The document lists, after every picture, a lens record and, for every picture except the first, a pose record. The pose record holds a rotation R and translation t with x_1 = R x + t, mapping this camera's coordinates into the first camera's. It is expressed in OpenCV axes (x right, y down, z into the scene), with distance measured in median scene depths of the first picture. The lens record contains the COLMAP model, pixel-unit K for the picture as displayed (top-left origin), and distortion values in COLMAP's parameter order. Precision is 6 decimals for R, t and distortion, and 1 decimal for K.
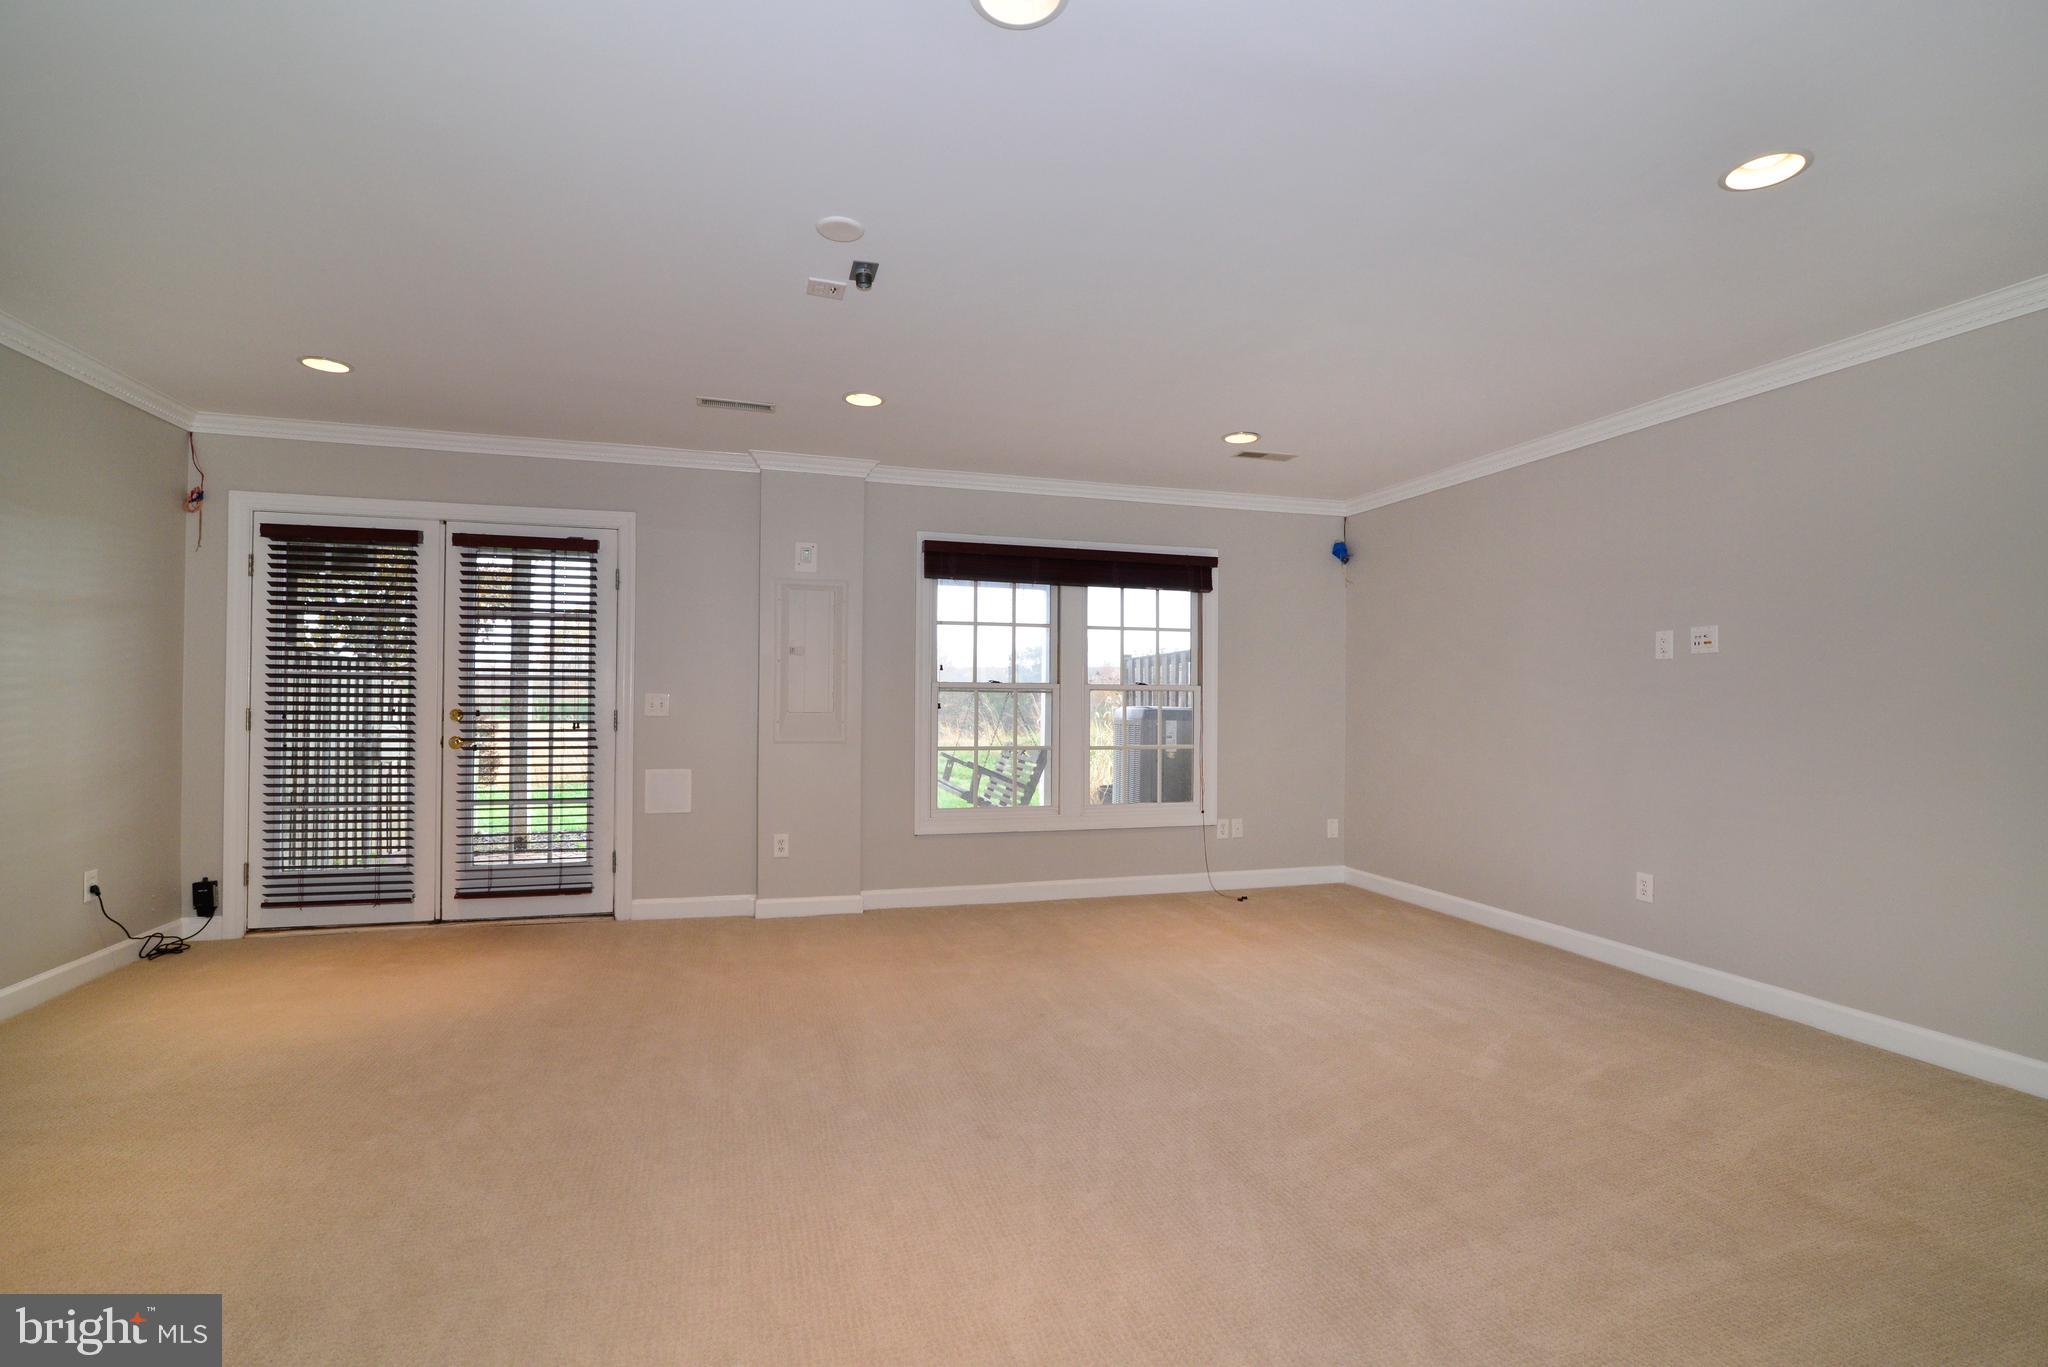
lens RADIAL K [[937.7, 0, 1028.8], [0, 937.7, 686.8], [0, 0, 1]] dist [-0.016786, 0.002068]
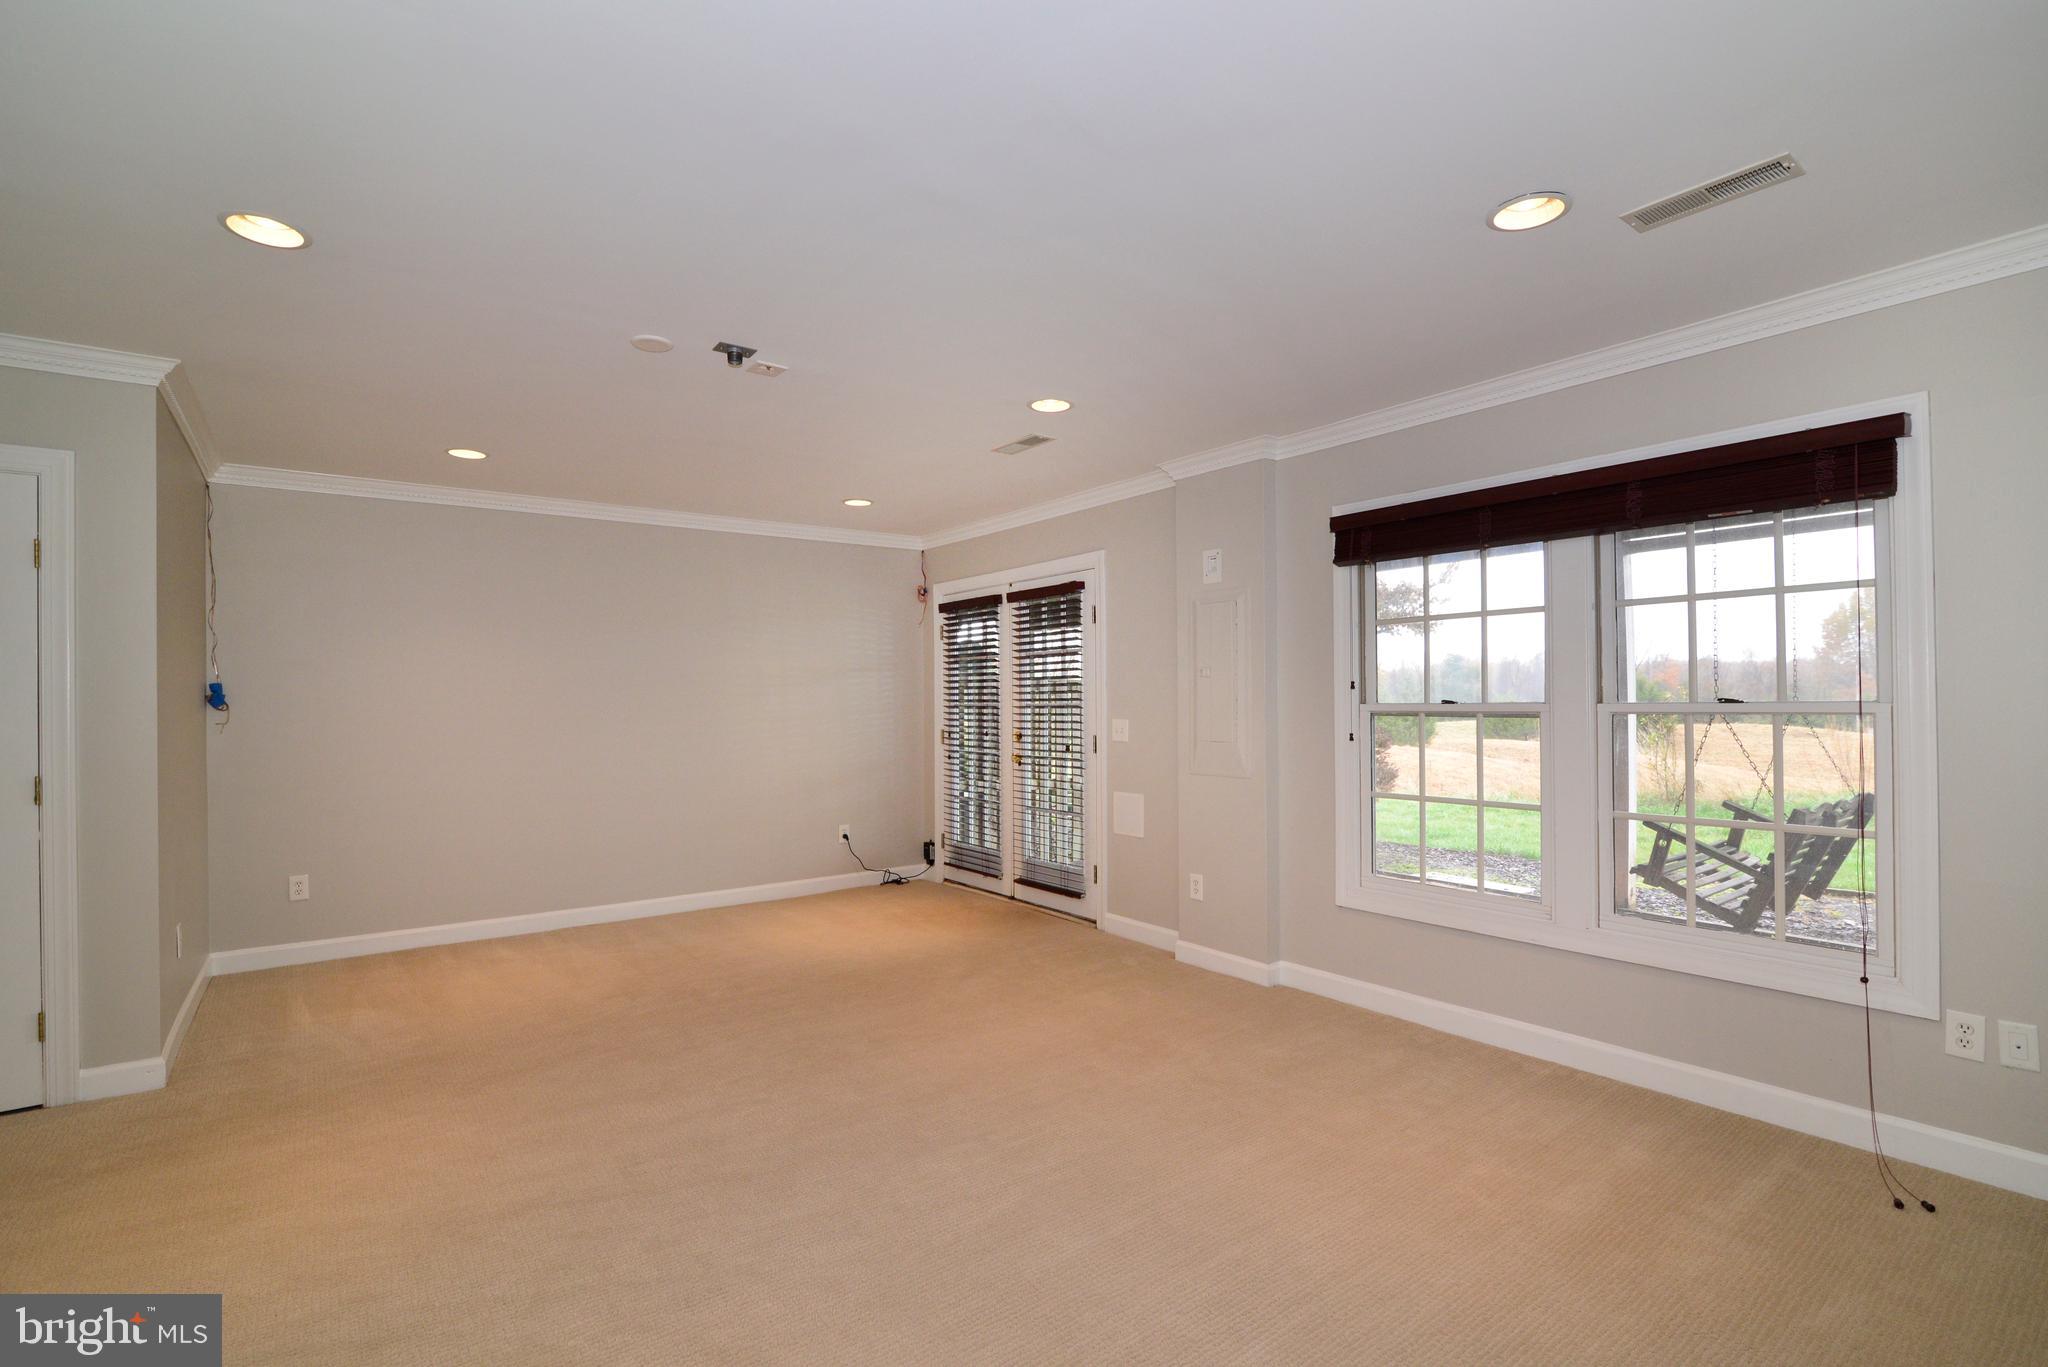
lens RADIAL K [[937.7, 0, 982.3], [0, 937.7, 707.1], [0, 0, 1]] dist [-0.016786, 0.002068]
pose [[0.333128, -0.005106, -0.942868, 0.528595], [0.026890, 0.999630, 0.004087, -0.015041], [0.942498, -0.026715, 0.333142, 0.503072]]
